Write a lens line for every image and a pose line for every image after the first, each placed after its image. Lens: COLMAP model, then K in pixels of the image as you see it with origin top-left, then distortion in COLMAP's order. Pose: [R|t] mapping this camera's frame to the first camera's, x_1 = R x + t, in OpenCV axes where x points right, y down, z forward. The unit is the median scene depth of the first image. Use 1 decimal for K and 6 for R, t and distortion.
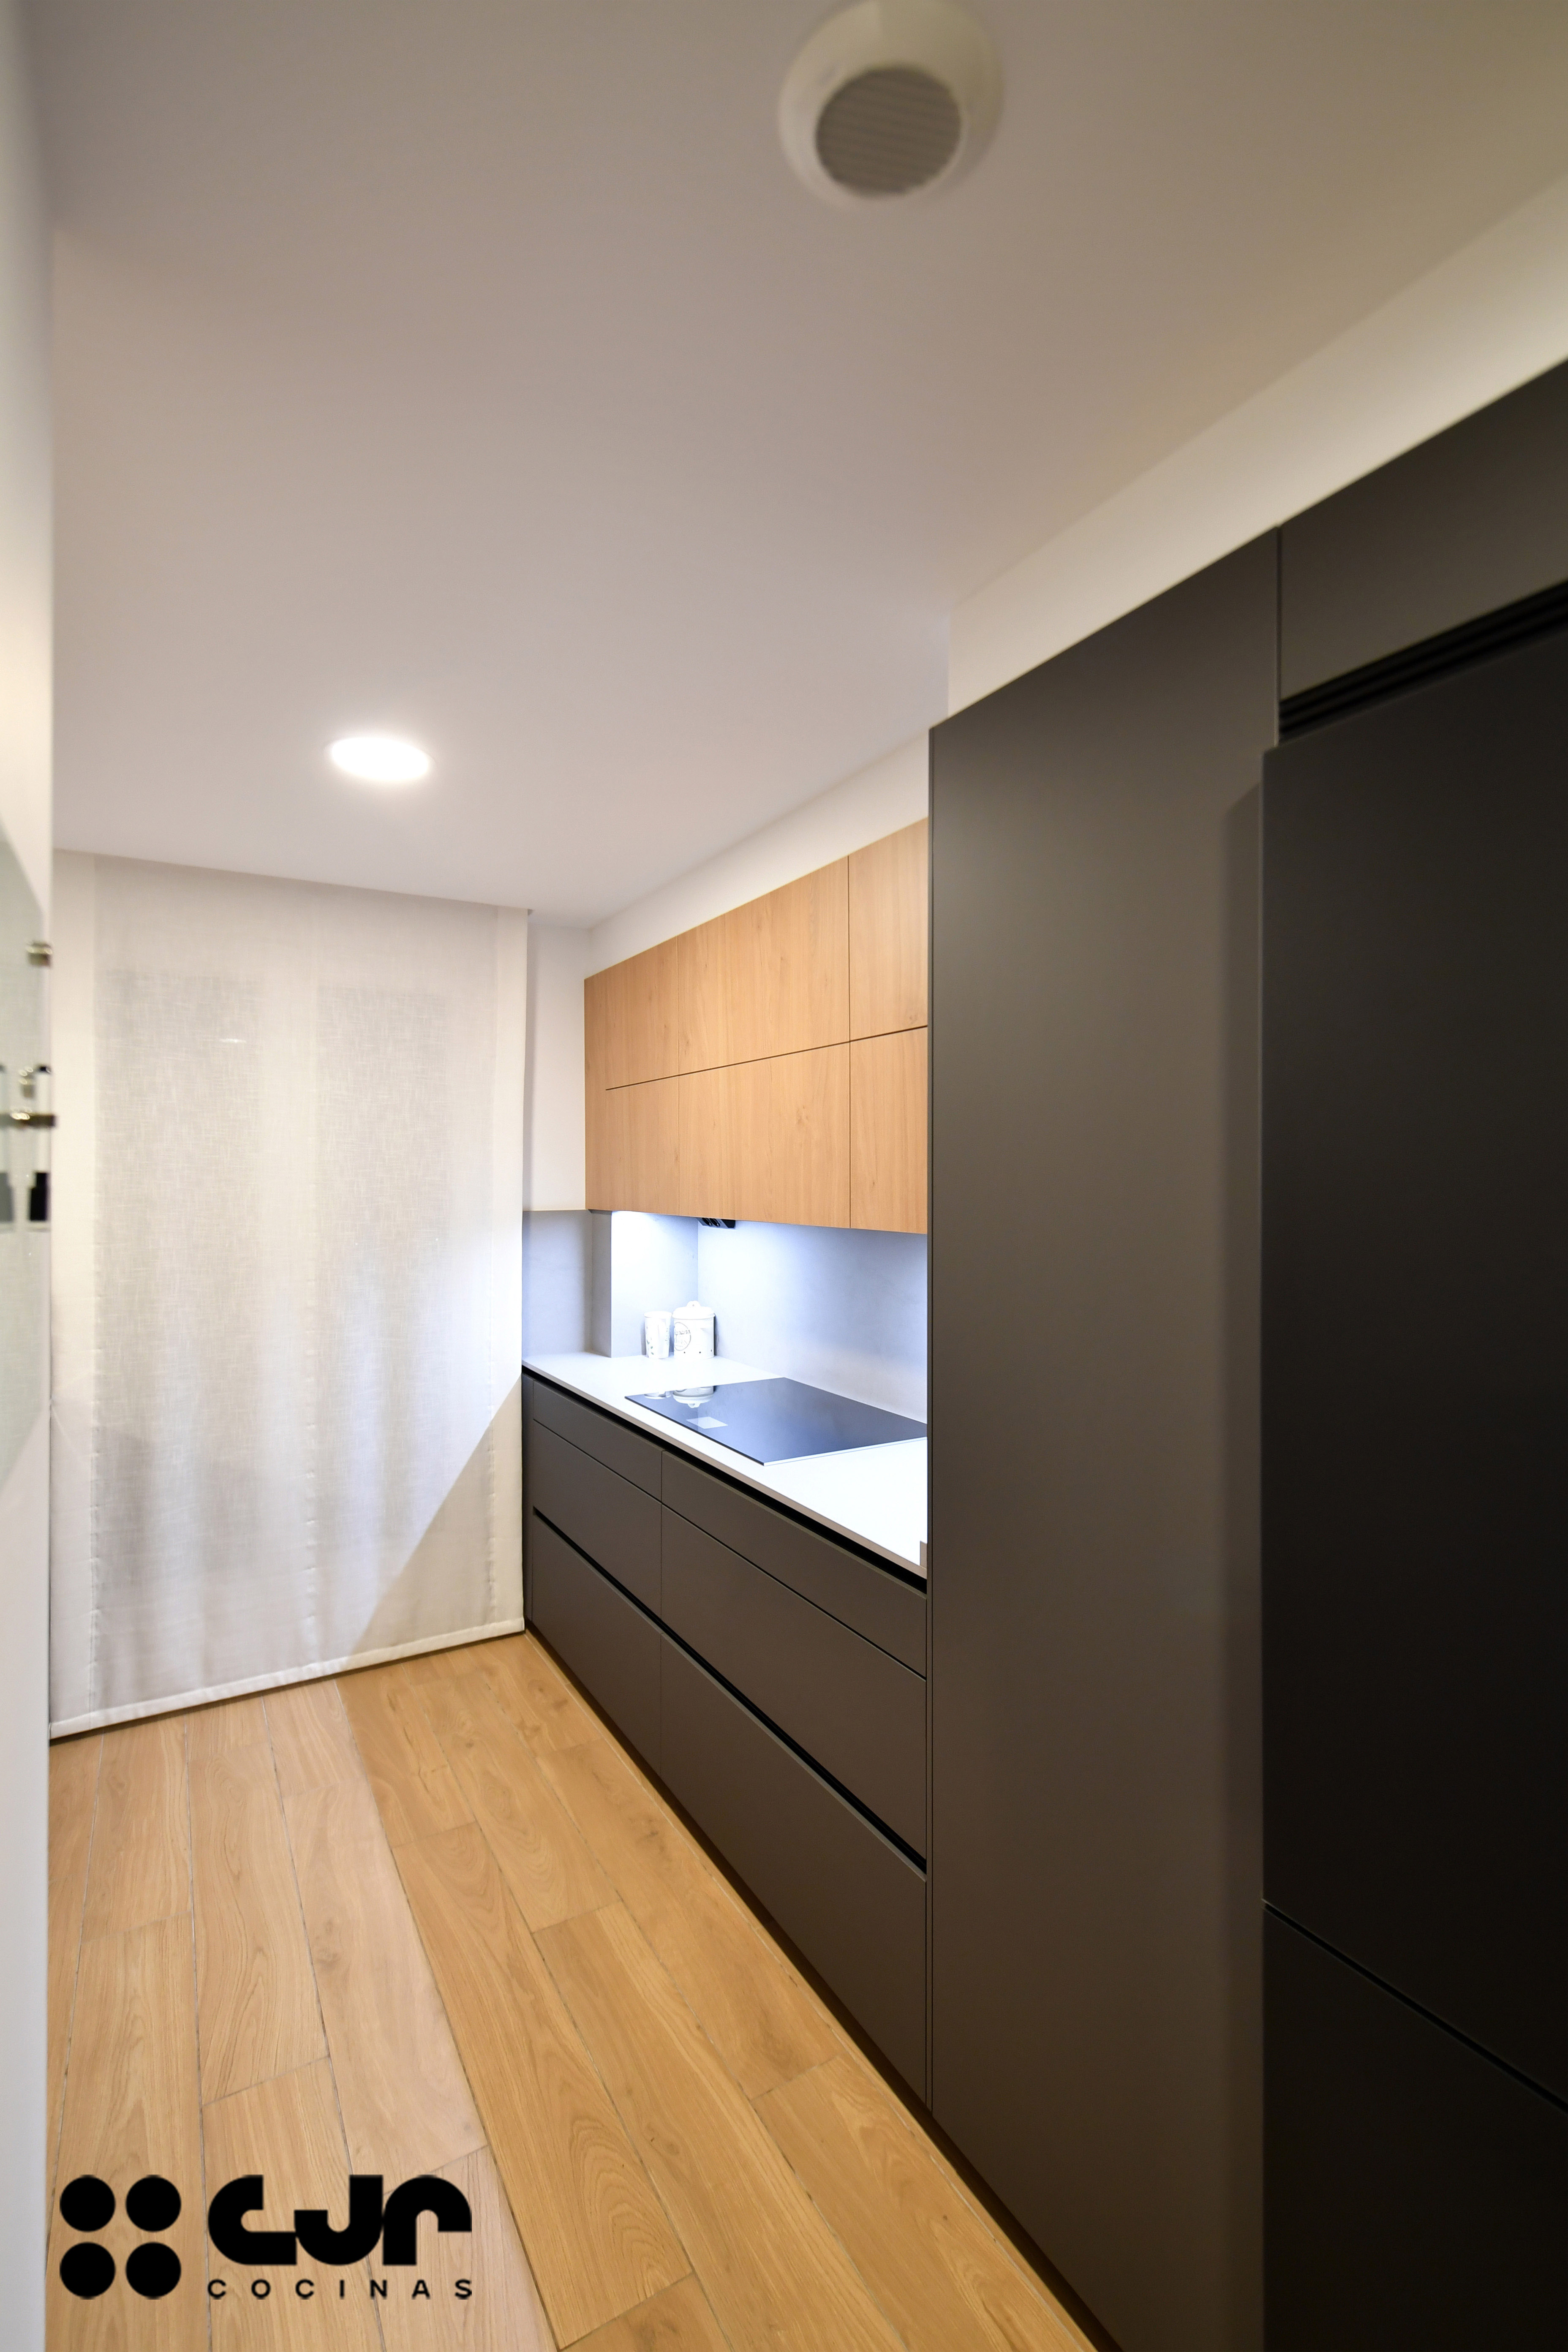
lens RADIAL K [[1055.7, 0, 789.7], [0, 1055.7, 1167.4], [0, 0, 1]] dist [0.004130, -0.003195]
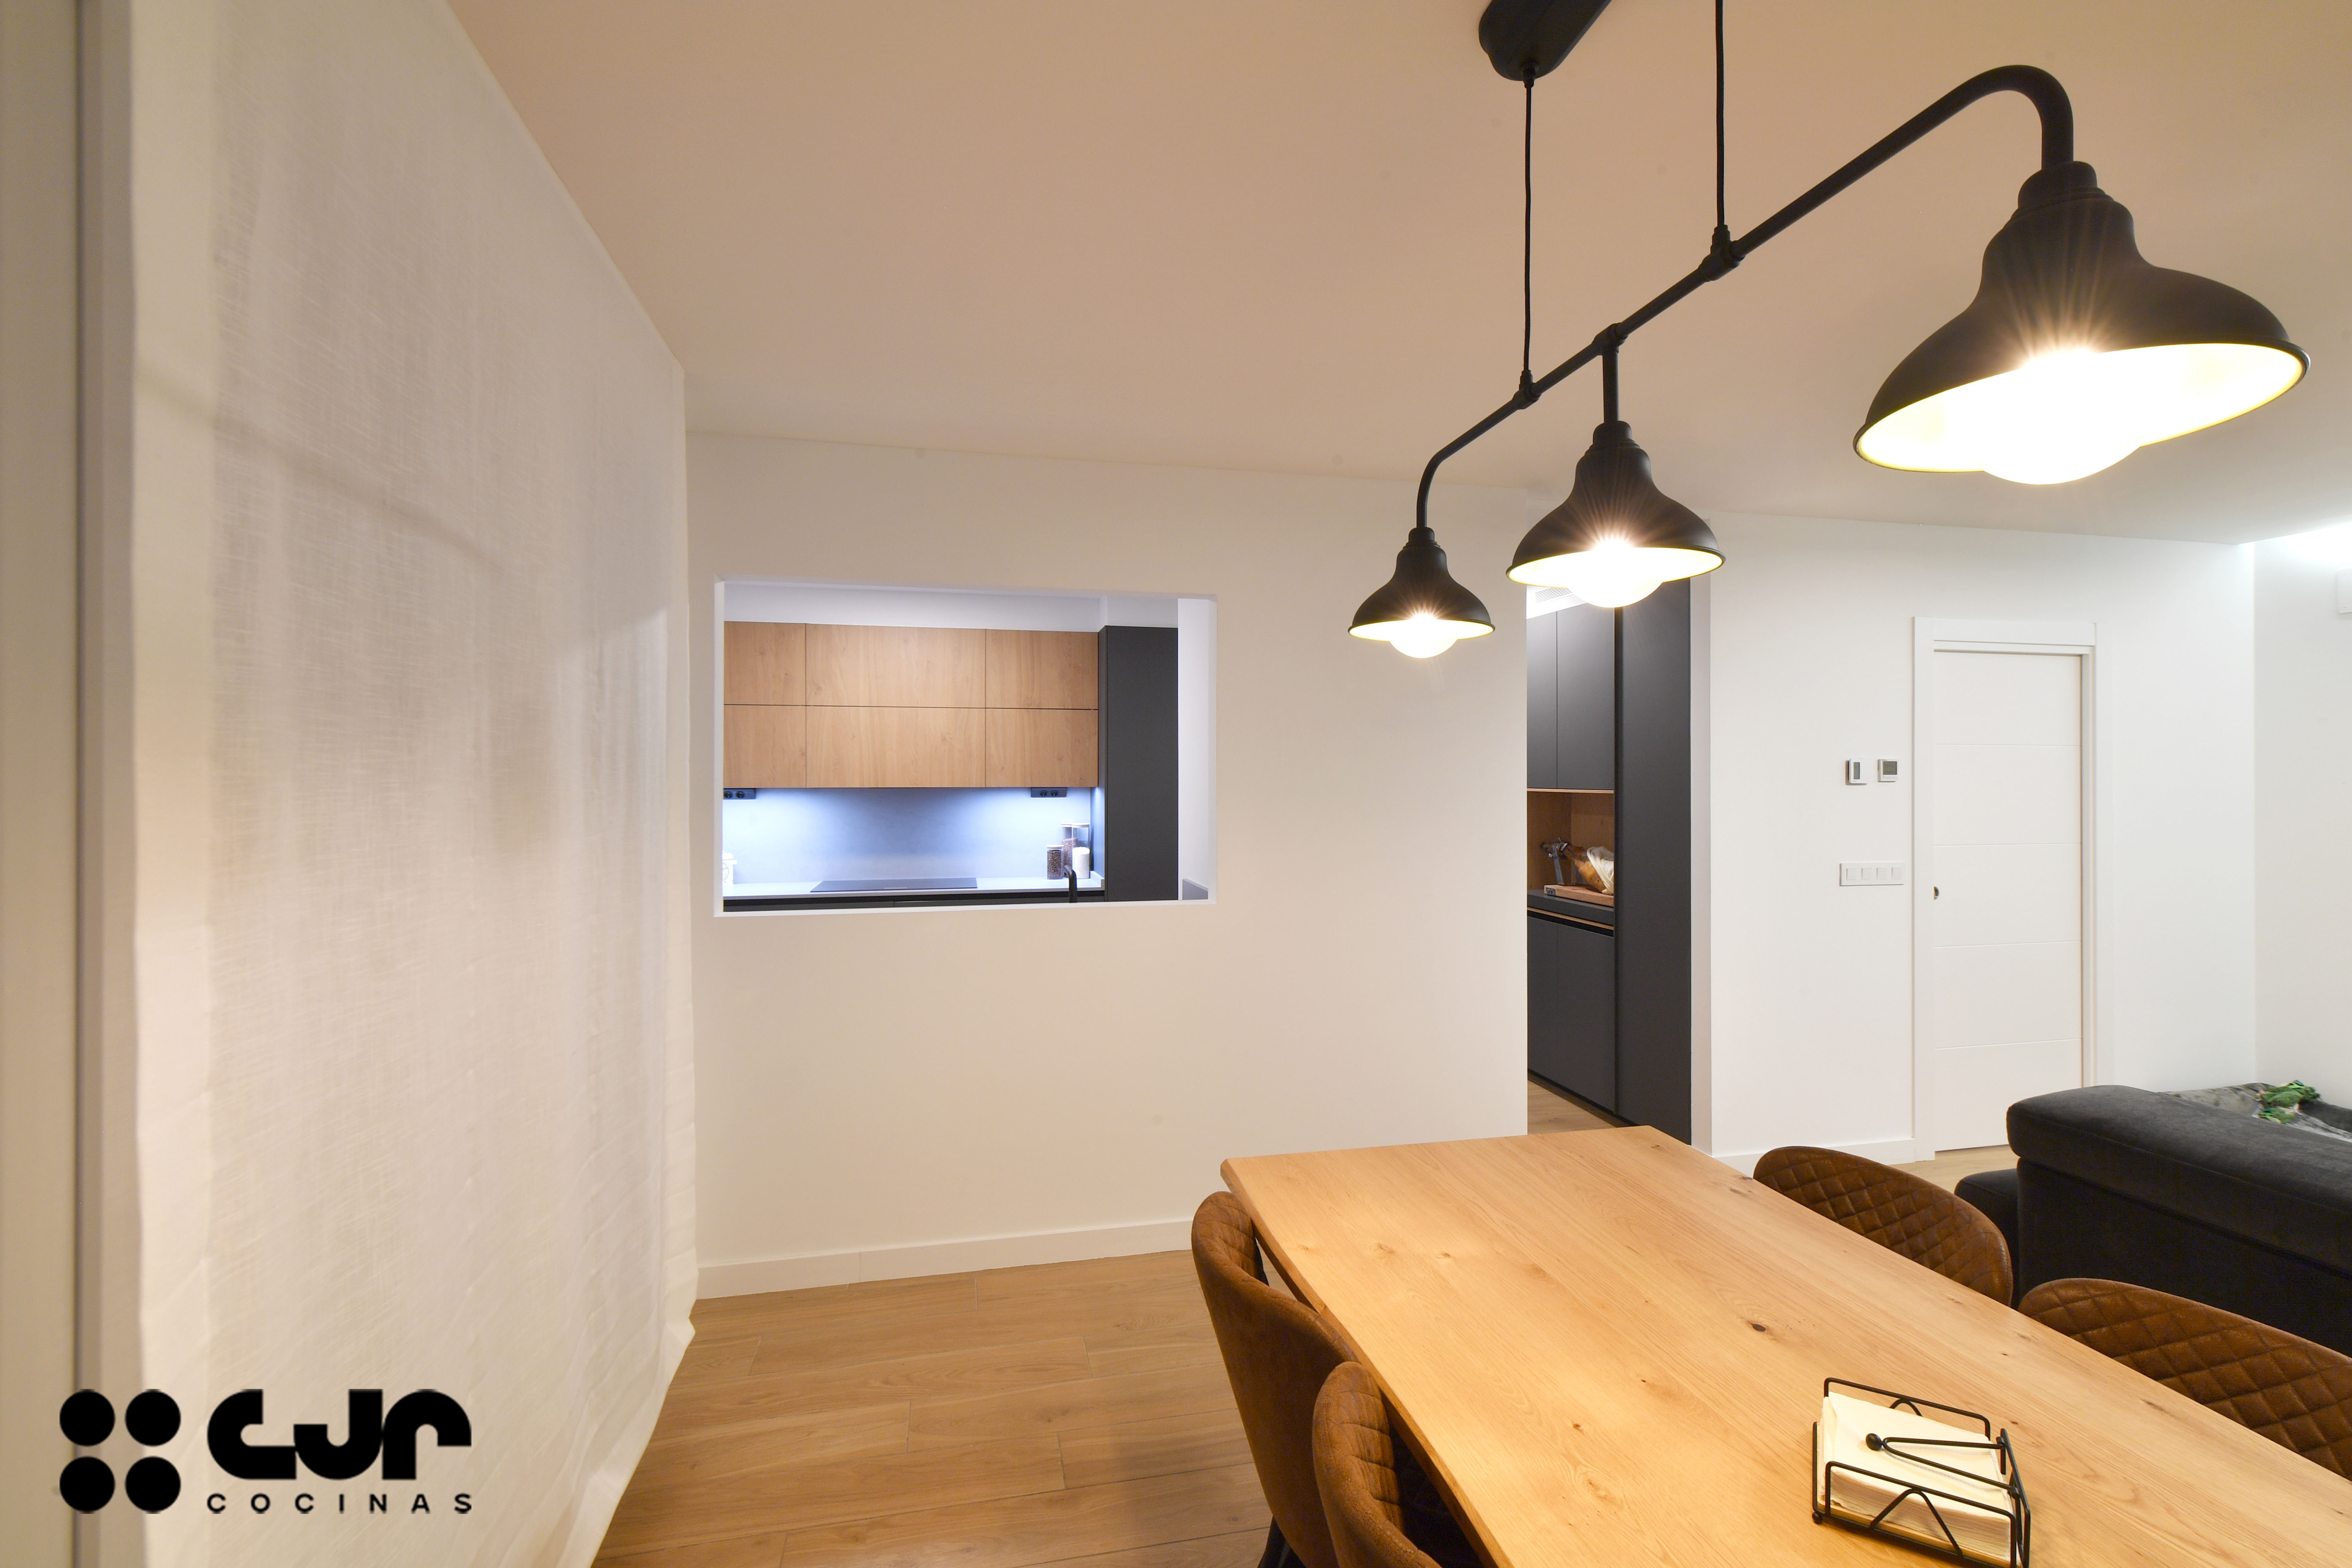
lens RADIAL K [[1055.7, 0, 1155.7], [0, 1055.7, 768.6], [0, 0, 1]] dist [0.004130, -0.003195]
pose [[0.317958, -0.004104, 0.948096, -1.658855], [-0.008581, 0.999937, 0.007207, -0.002566], [-0.948066, -0.010427, 0.317902, -0.098337]]
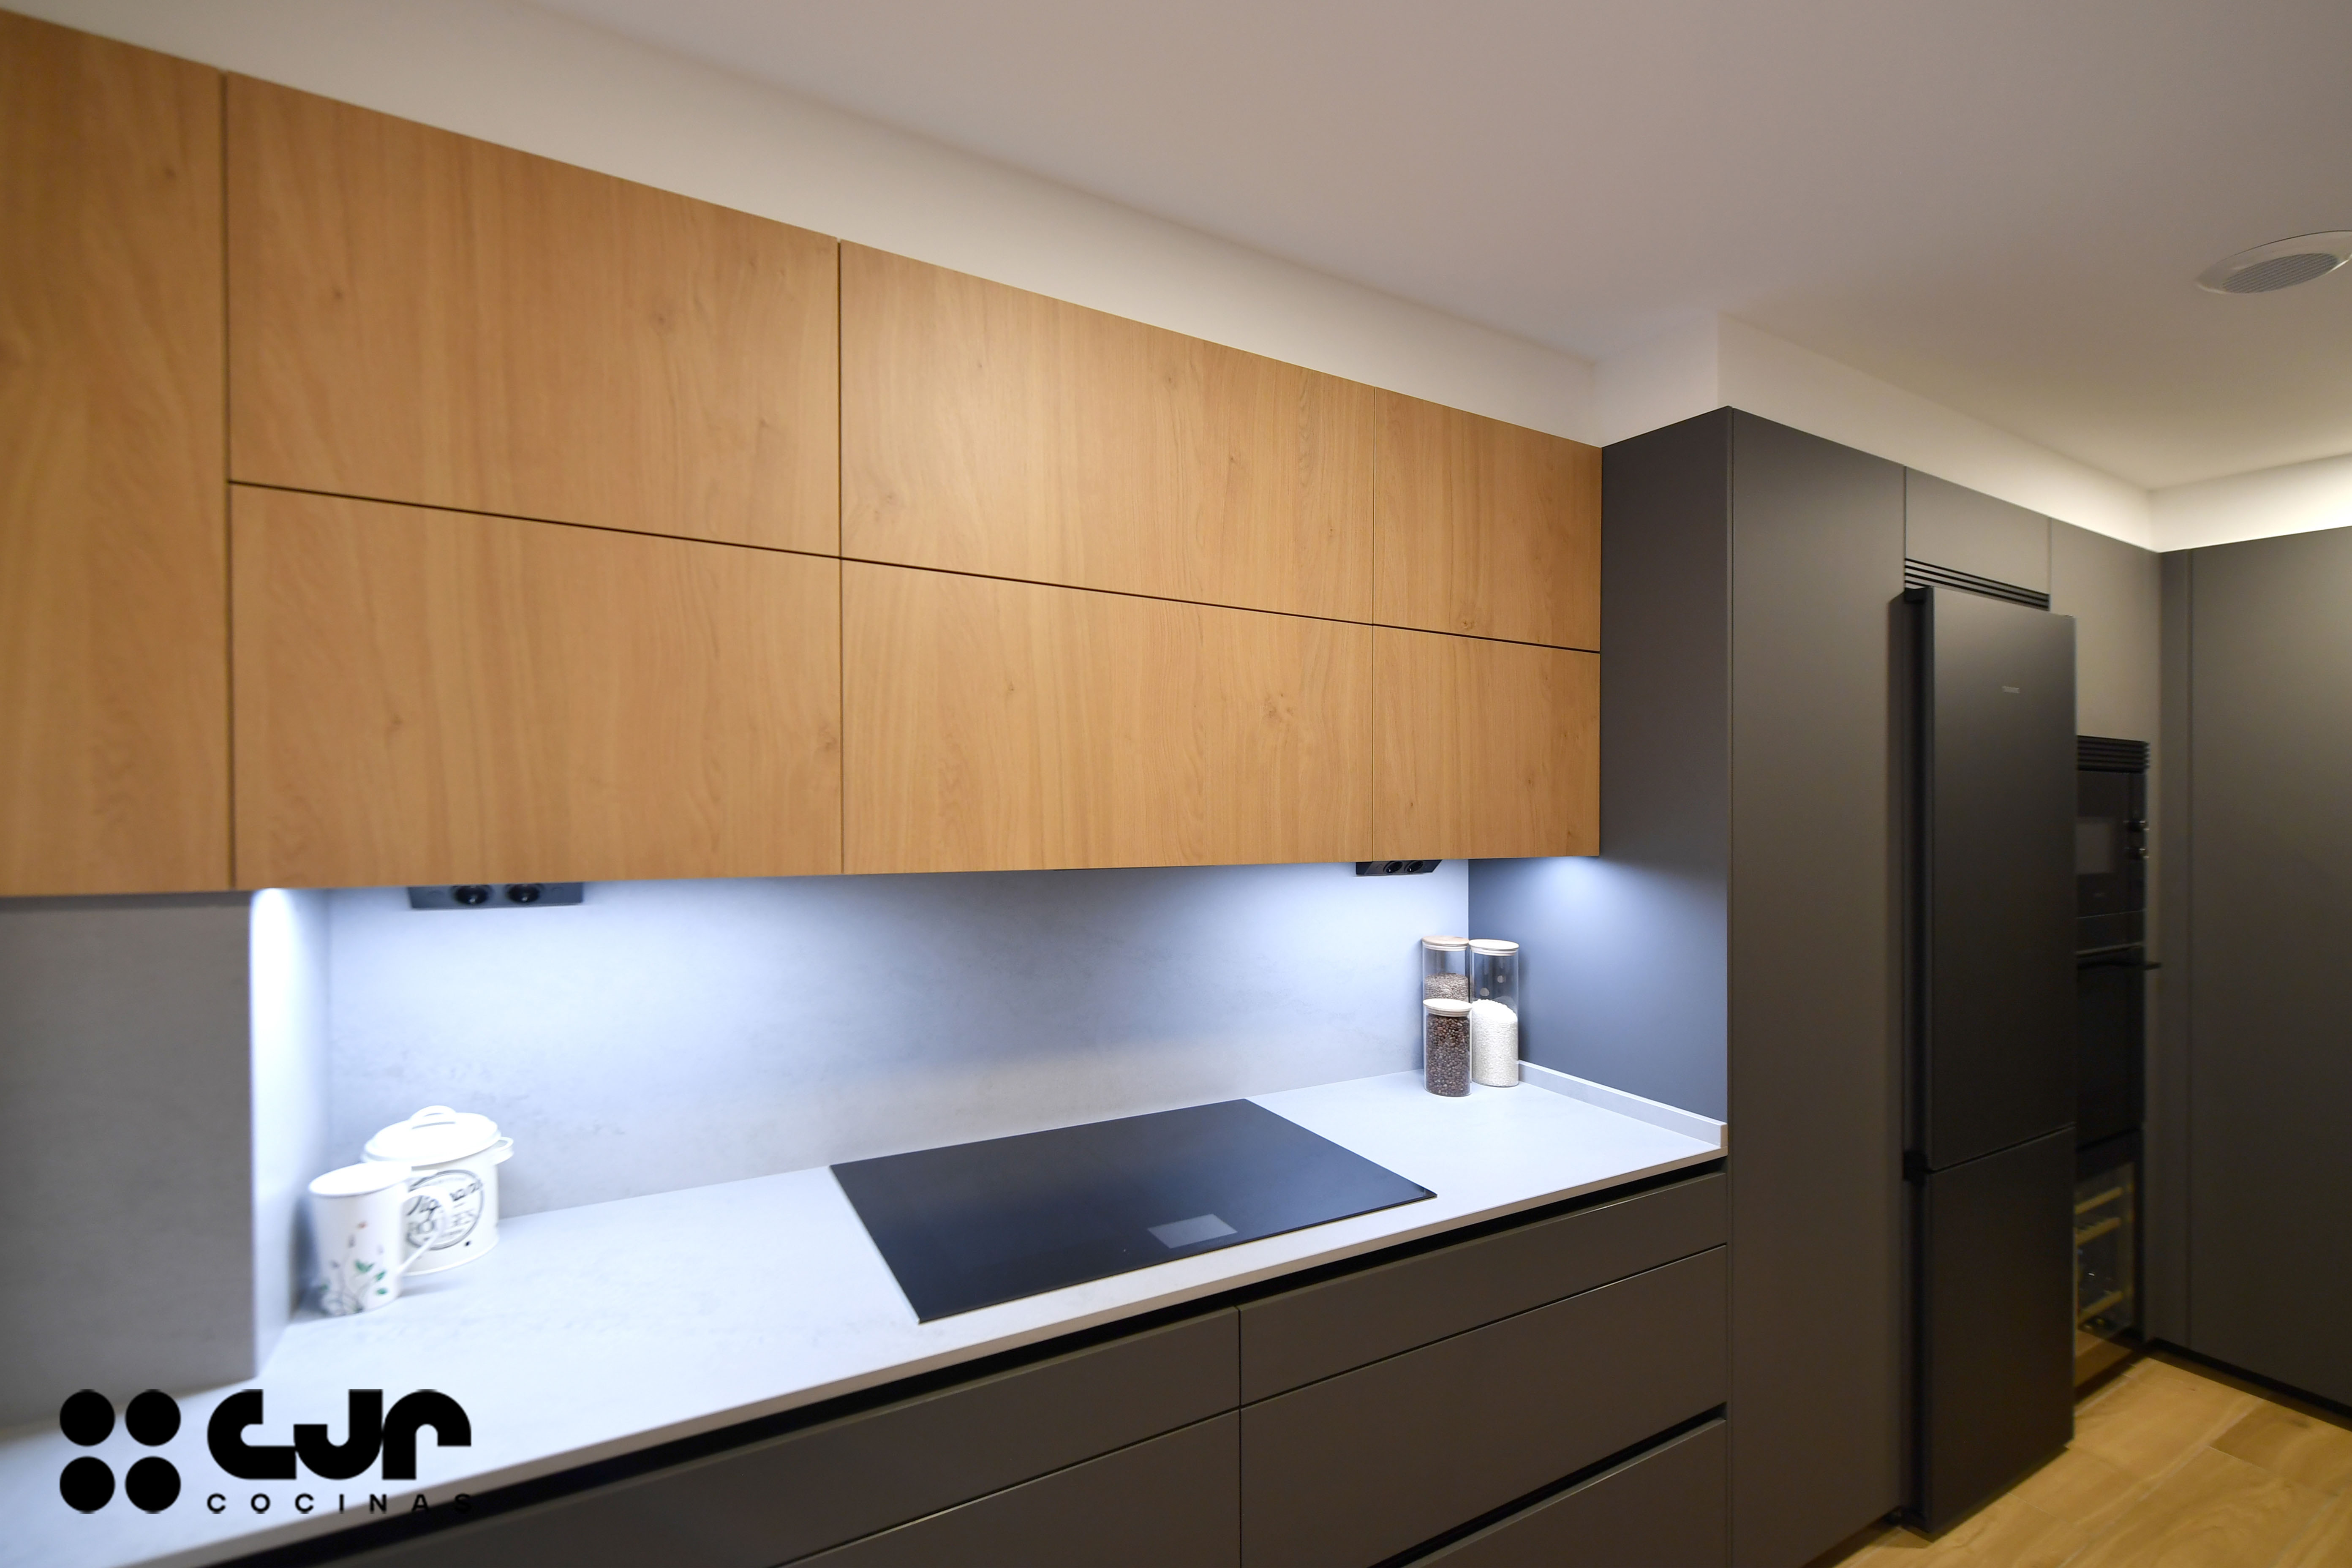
lens RADIAL K [[928.6, 0, 1110.9], [0, 928.6, 821.7], [0, 0, 1]] dist [0.005512, -0.002249]
pose [[0.065295, -0.008692, 0.997828, -0.519606], [-0.014391, 0.999850, 0.009651, 0.019237], [-0.997762, -0.014990, 0.065160, 0.915458]]
